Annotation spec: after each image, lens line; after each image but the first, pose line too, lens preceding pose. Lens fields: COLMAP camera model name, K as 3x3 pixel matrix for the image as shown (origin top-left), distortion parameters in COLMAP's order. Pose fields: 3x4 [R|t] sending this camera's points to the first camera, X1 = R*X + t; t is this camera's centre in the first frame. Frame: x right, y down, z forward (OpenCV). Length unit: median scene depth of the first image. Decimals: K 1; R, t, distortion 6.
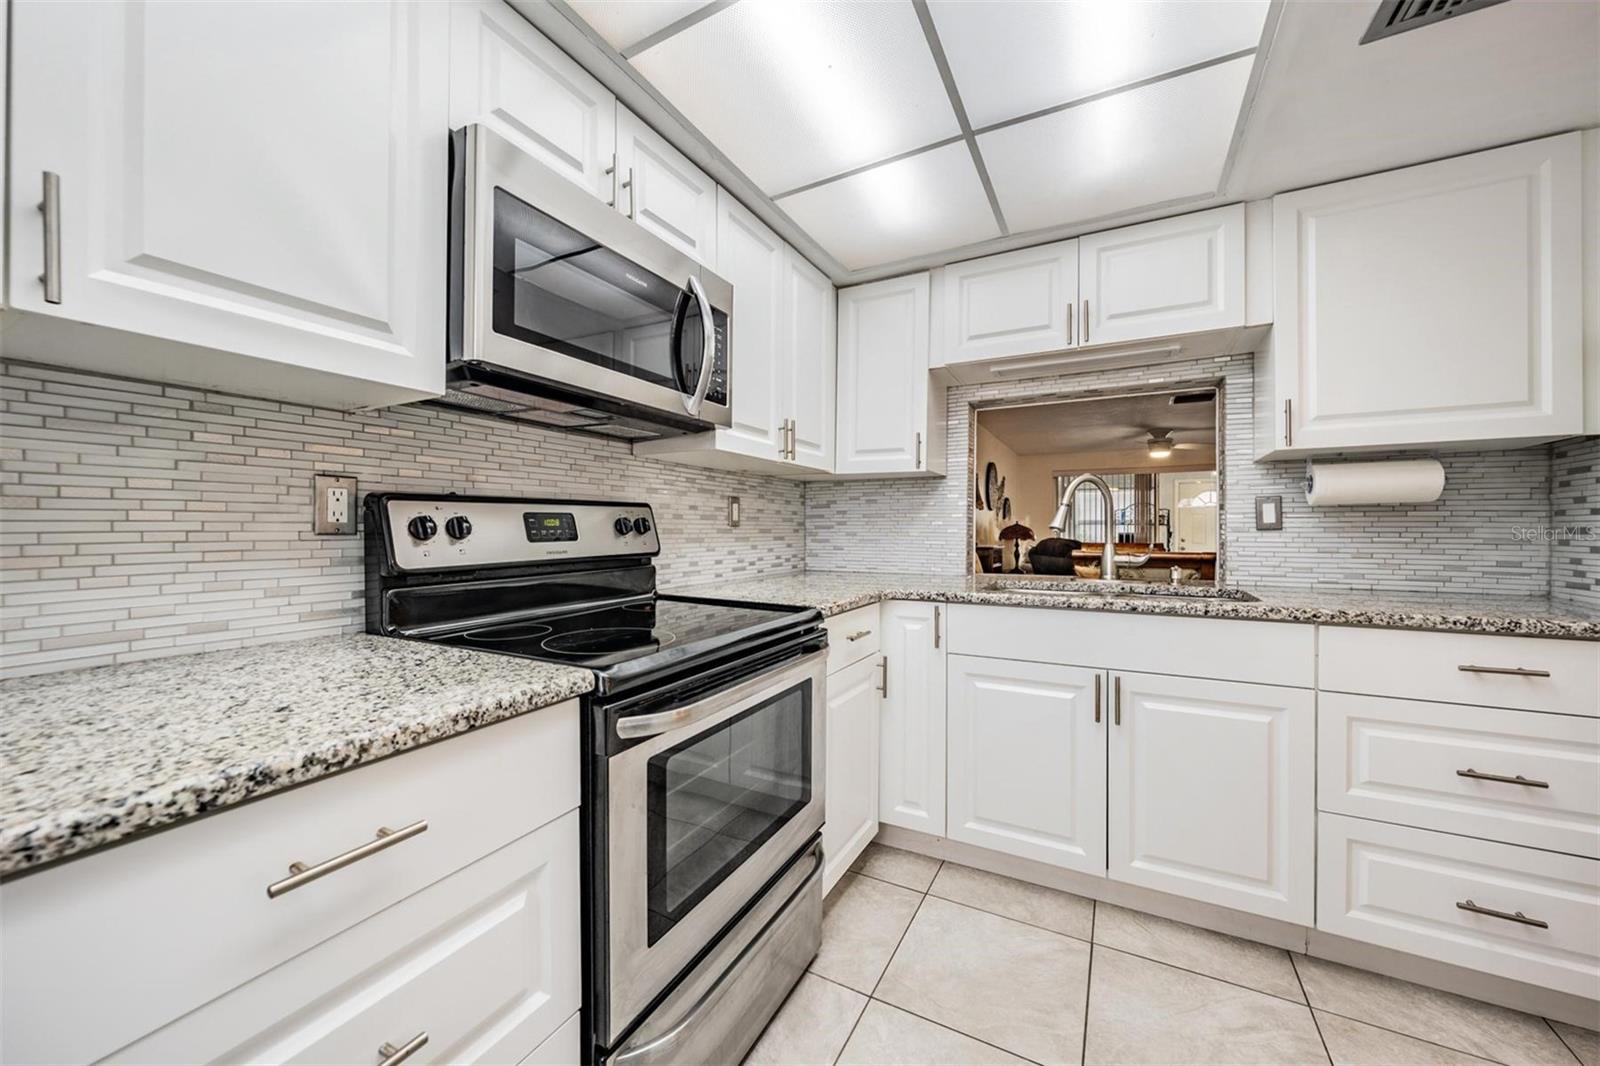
lens RADIAL K [[592.4, 0, 797.8], [0, 592.4, 531.7], [0, 0, 1]] dist [-0.002179, -0.000158]
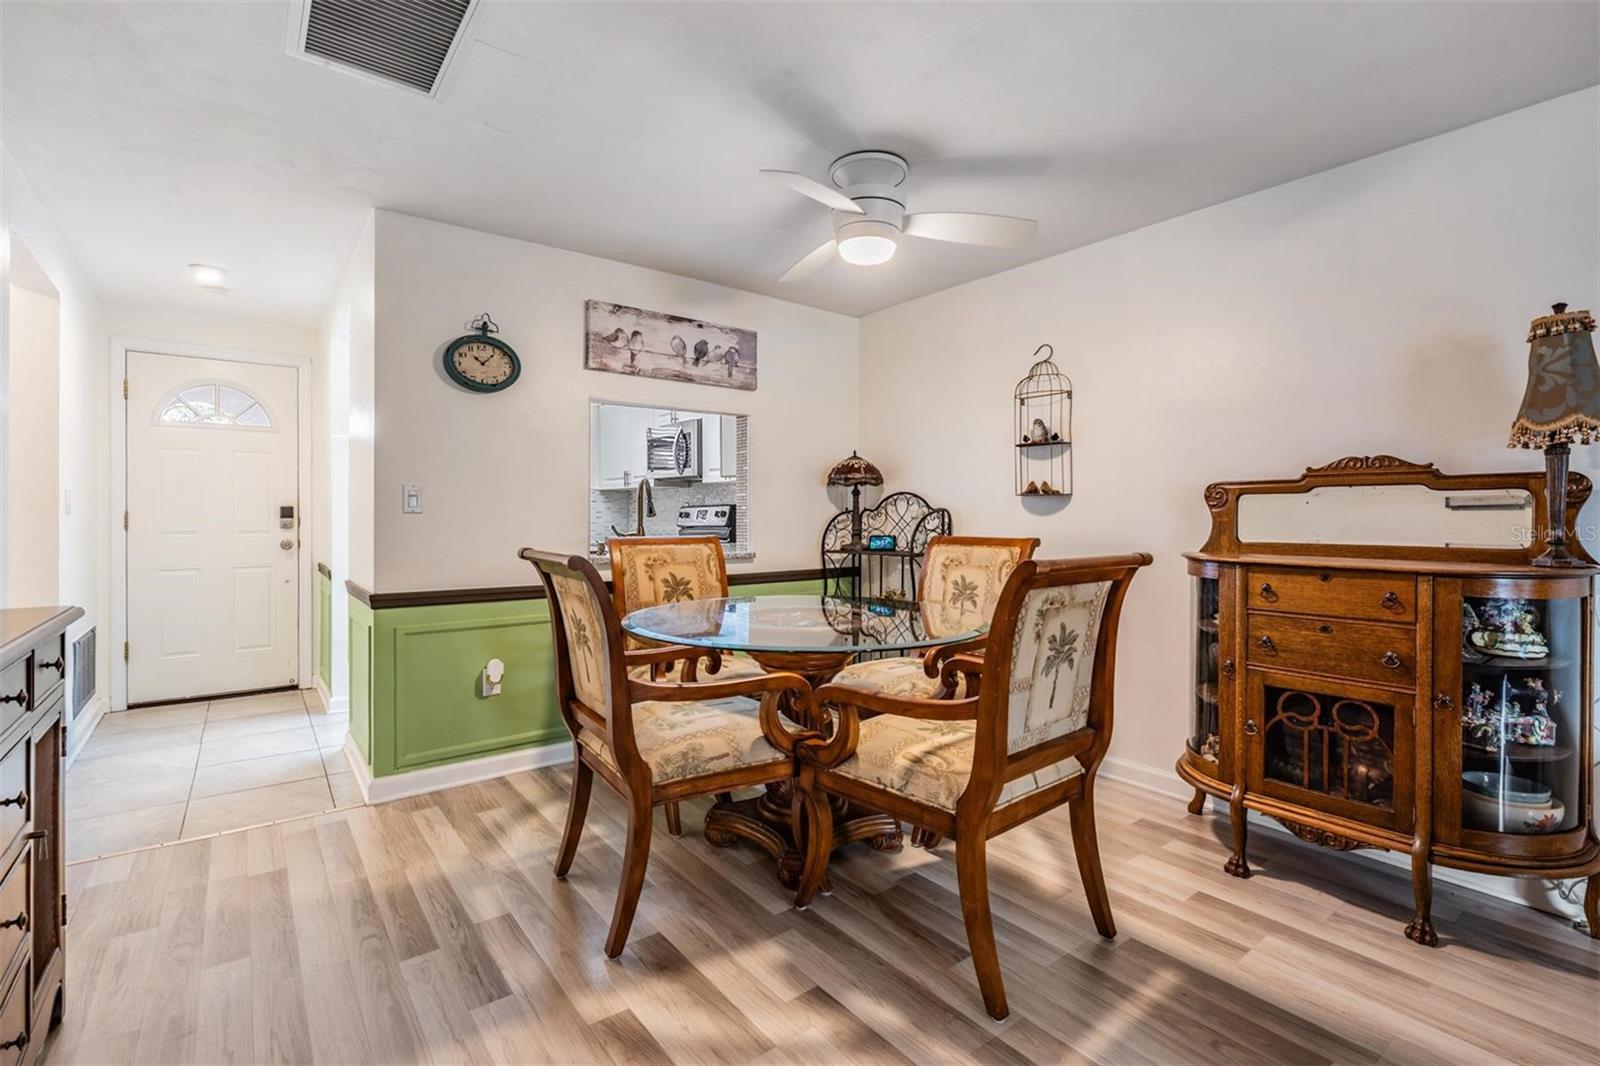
lens RADIAL K [[726.7, 0, 792.1], [0, 726.7, 517.8], [0, 0, 1]] dist [0.000829, -0.000208]
pose [[-0.414533, 0.002706, -0.910030, 2.315909], [-0.002580, 0.999988, 0.004148, -0.006480], [0.910031, 0.004068, -0.414521, 2.434884]]
